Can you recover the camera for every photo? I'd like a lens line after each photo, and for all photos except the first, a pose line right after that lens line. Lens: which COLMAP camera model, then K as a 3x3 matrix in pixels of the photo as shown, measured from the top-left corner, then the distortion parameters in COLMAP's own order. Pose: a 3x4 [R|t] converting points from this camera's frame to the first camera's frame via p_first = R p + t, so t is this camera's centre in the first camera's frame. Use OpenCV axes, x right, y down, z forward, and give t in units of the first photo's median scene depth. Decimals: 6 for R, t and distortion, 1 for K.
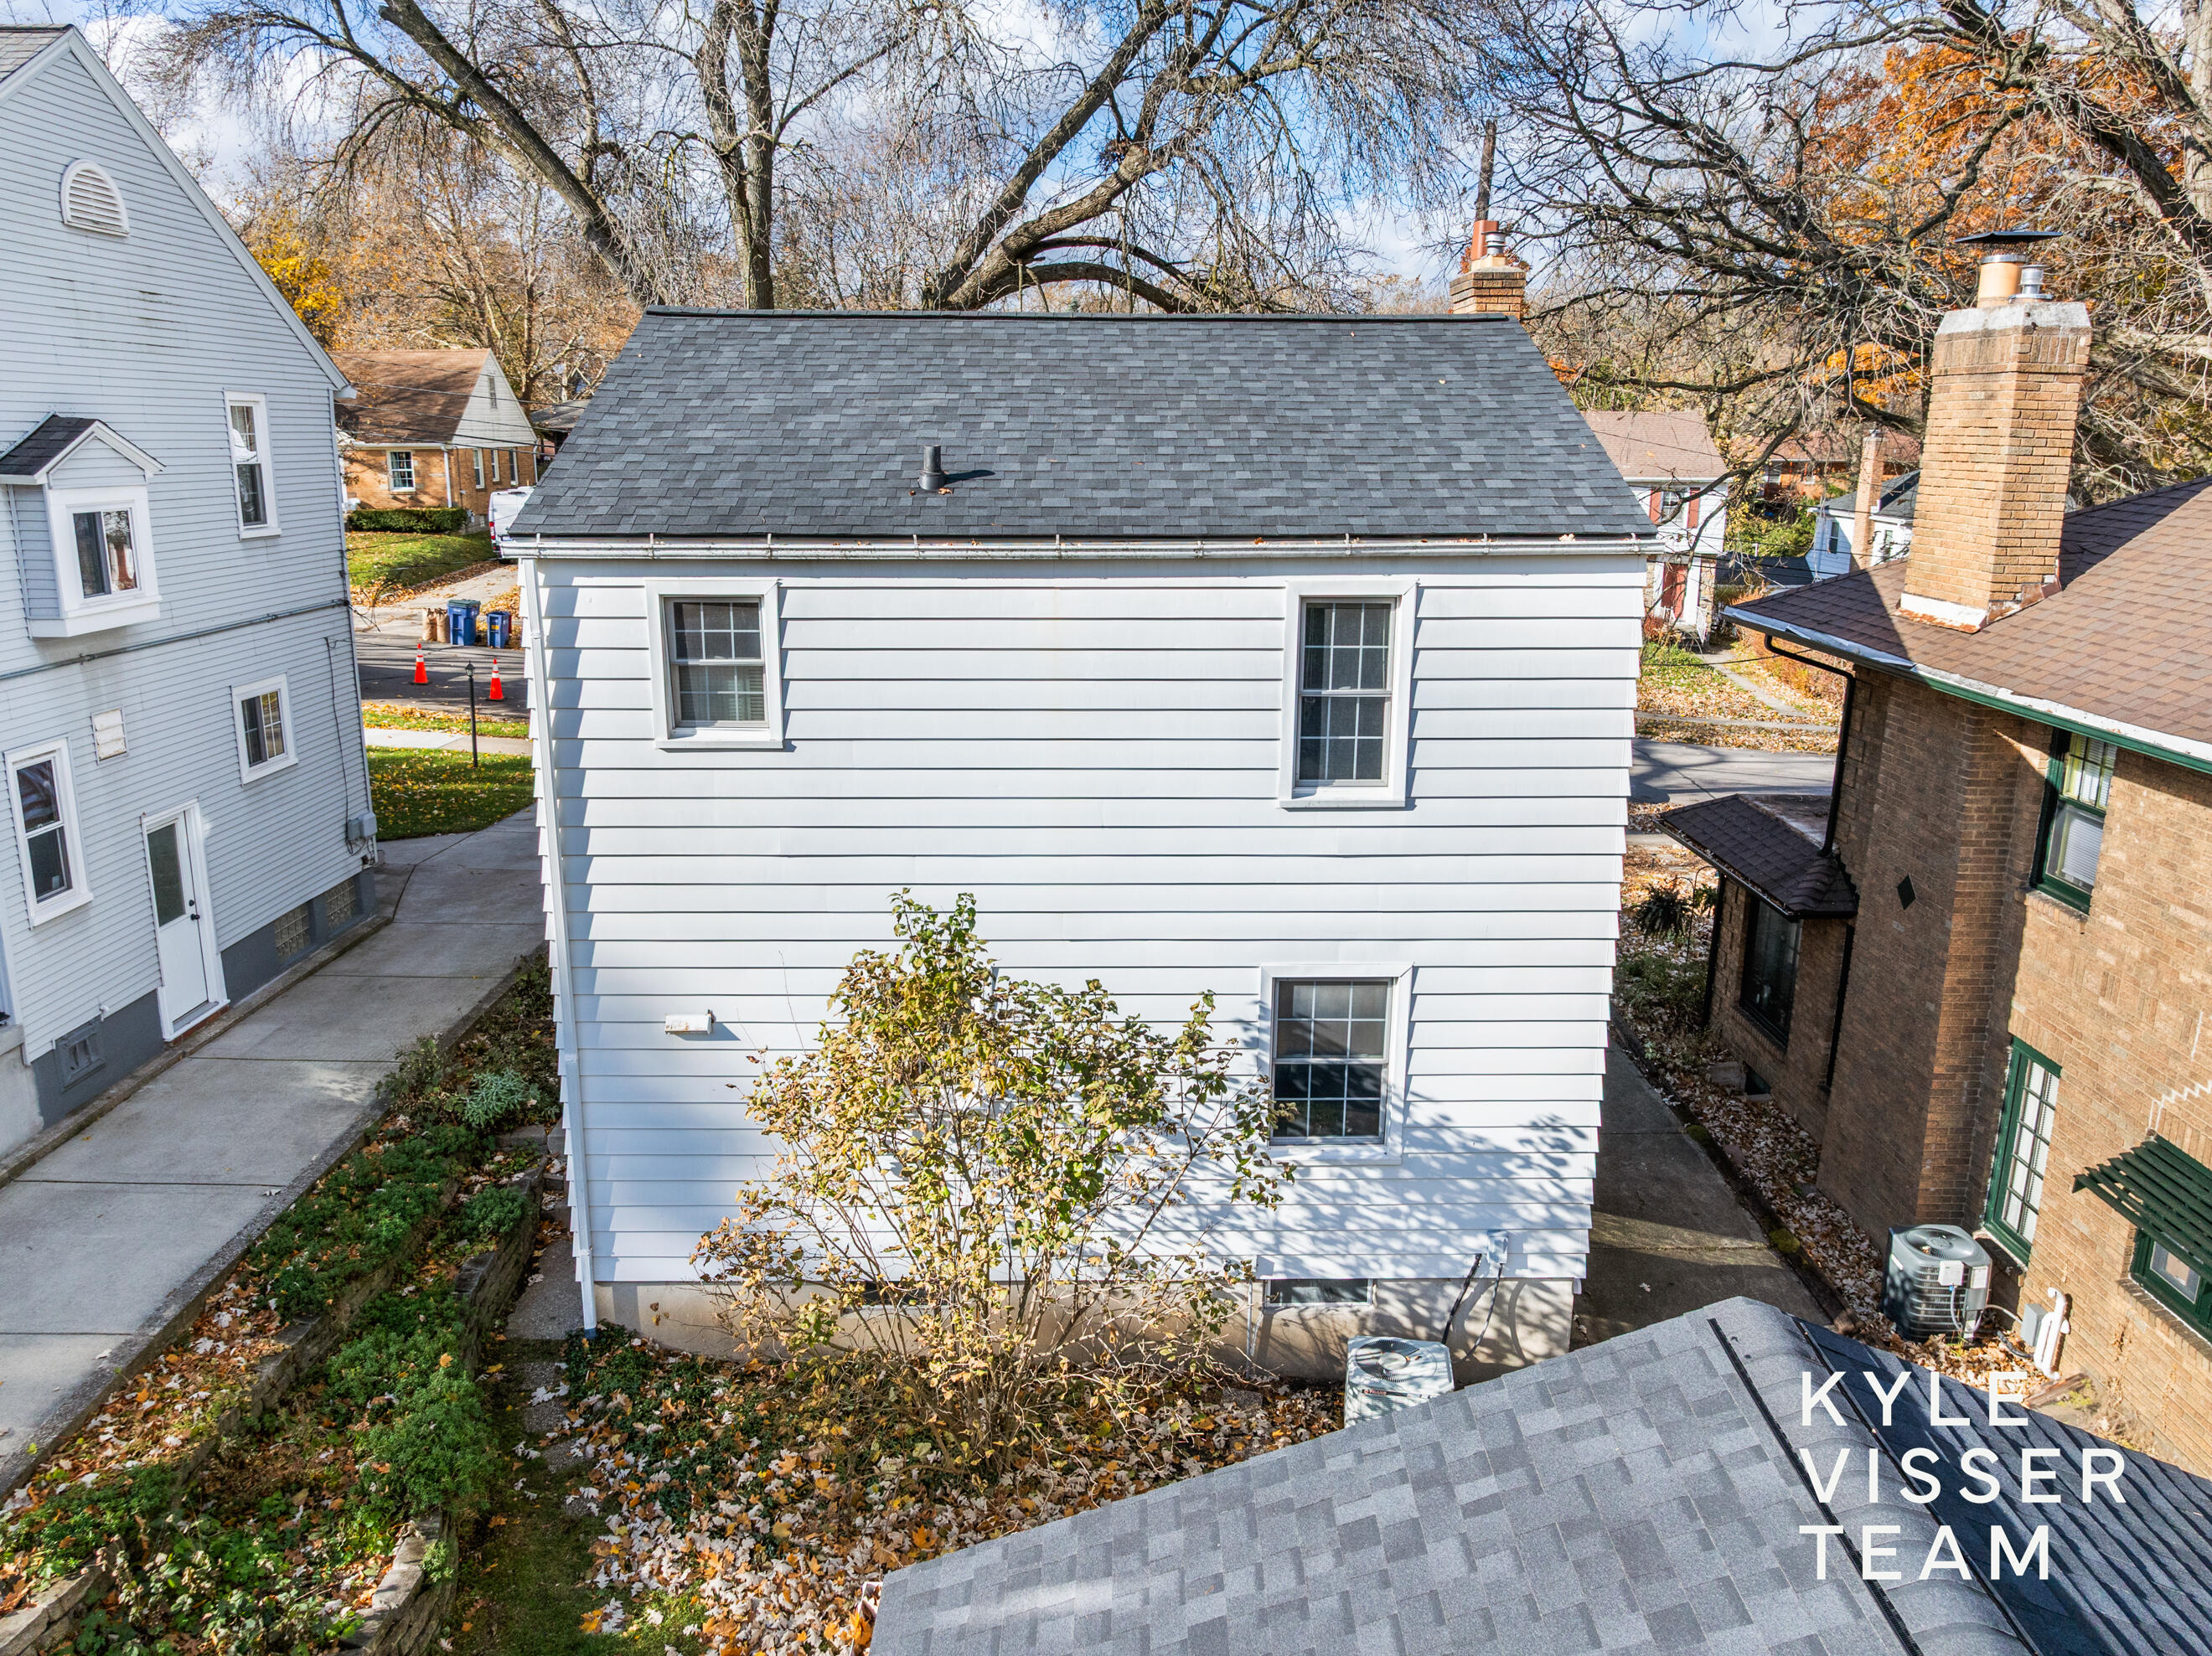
lens RADIAL K [[1571.5, 0, 1106.0], [0, 1571.5, 828.0], [0, 0, 1]] dist [-0.033900, -0.000694]
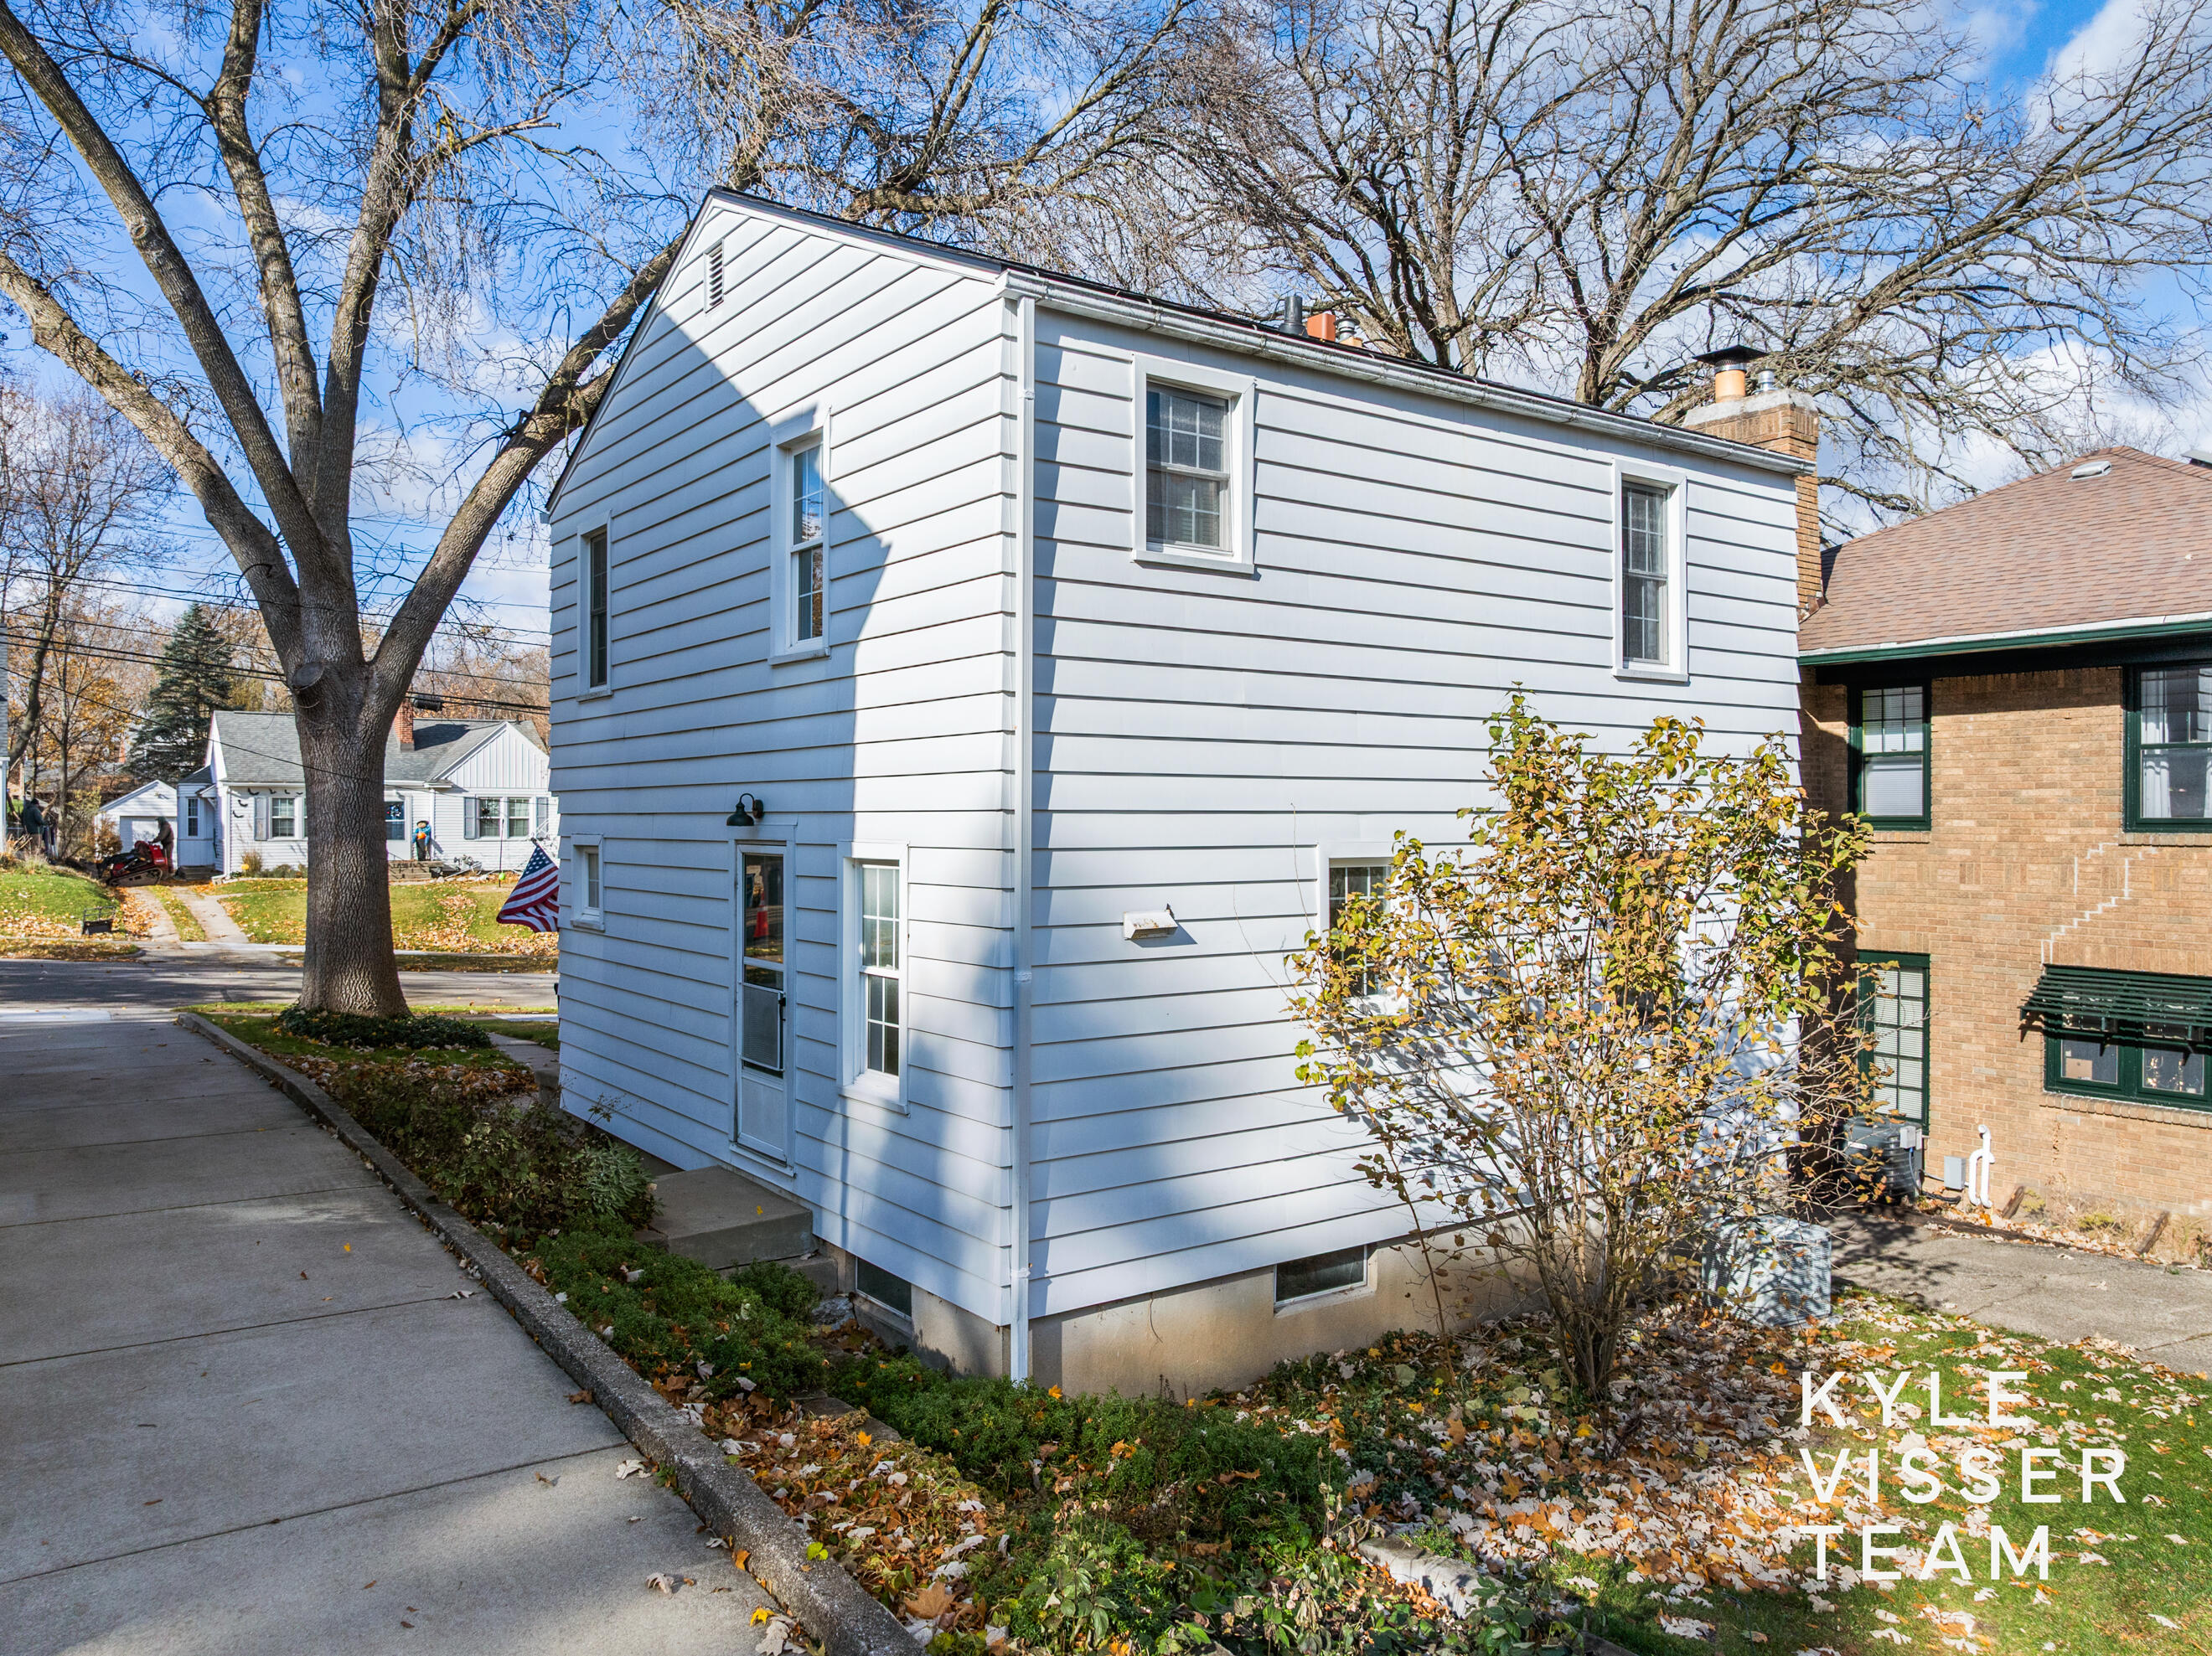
lens RADIAL K [[1571.5, 0, 1106.0], [0, 1571.5, 828.0], [0, 0, 1]] dist [-0.033900, -0.000694]
pose [[0.819551, -0.008528, 0.572942, -0.749815], [0.145800, 0.970083, -0.194117, 0.233452], [-0.554146, 0.242624, 0.796276, 0.391313]]
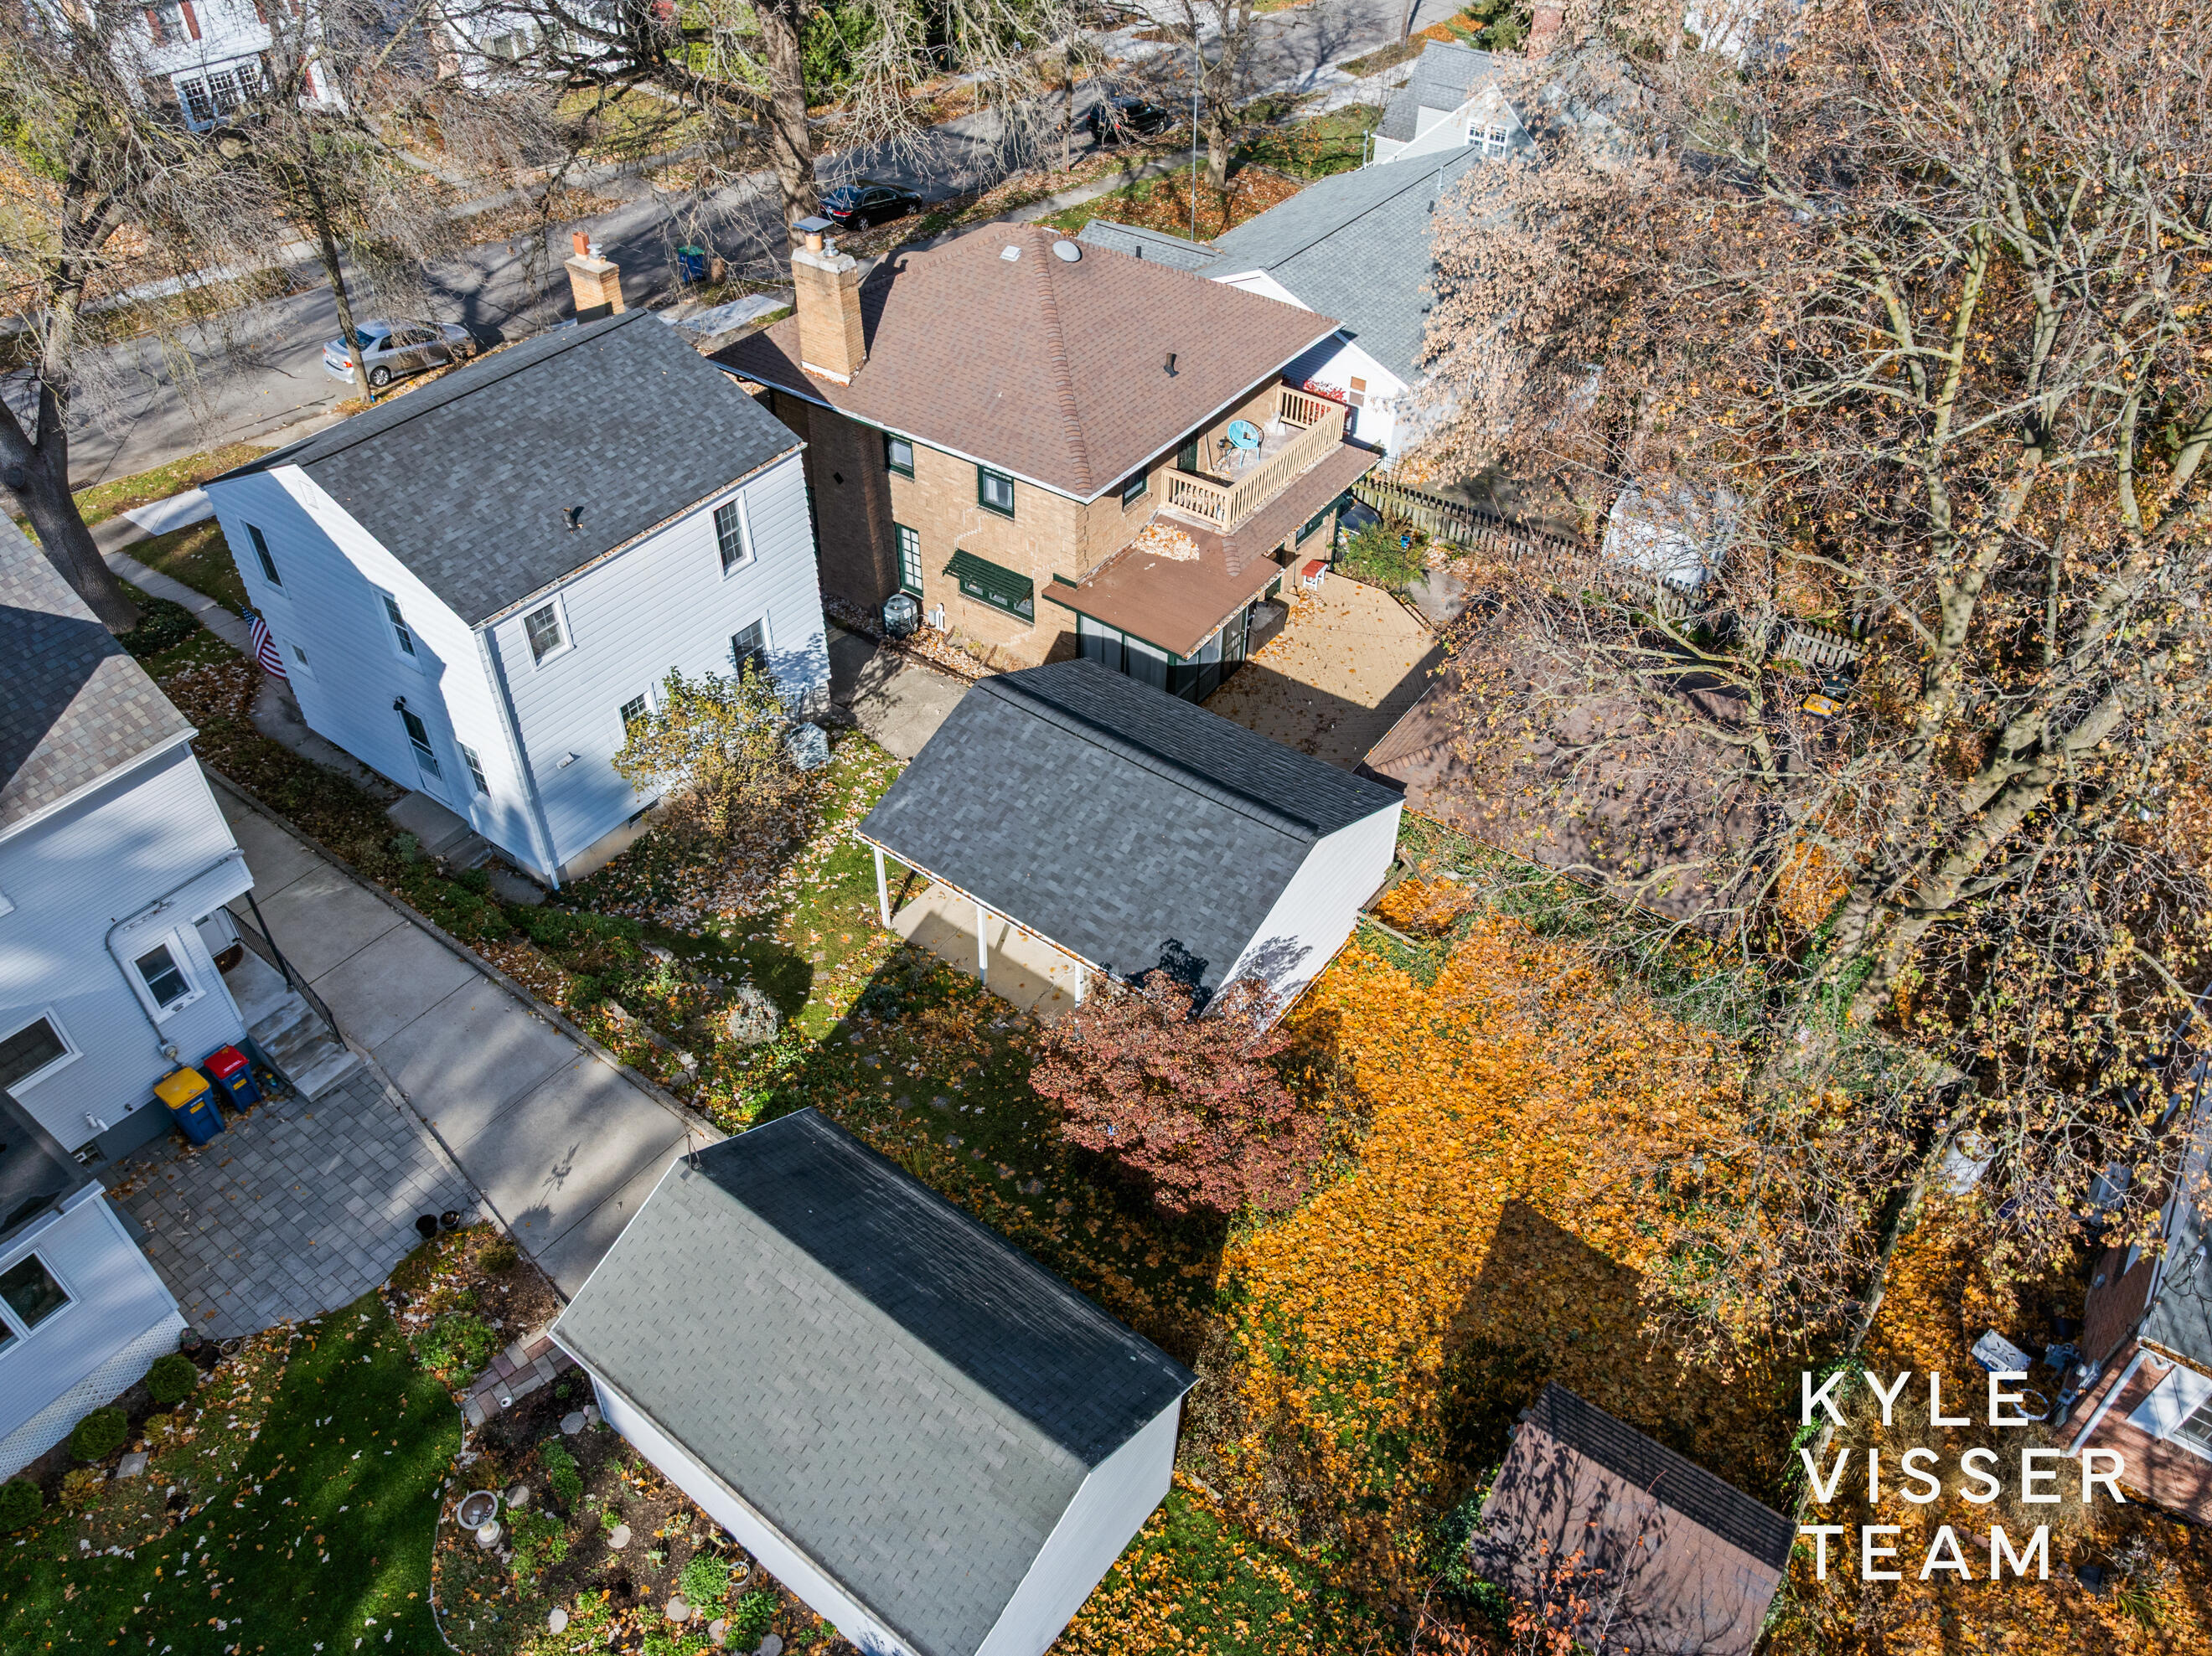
lens RADIAL K [[1571.5, 0, 1106.0], [0, 1571.5, 828.0], [0, 0, 1]] dist [-0.033900, -0.000694]
pose [[0.593675, -0.531800, 0.603936, -1.354659], [0.192107, 0.822469, 0.535388, -0.984182], [-0.781438, -0.201826, 0.590442, -1.203794]]
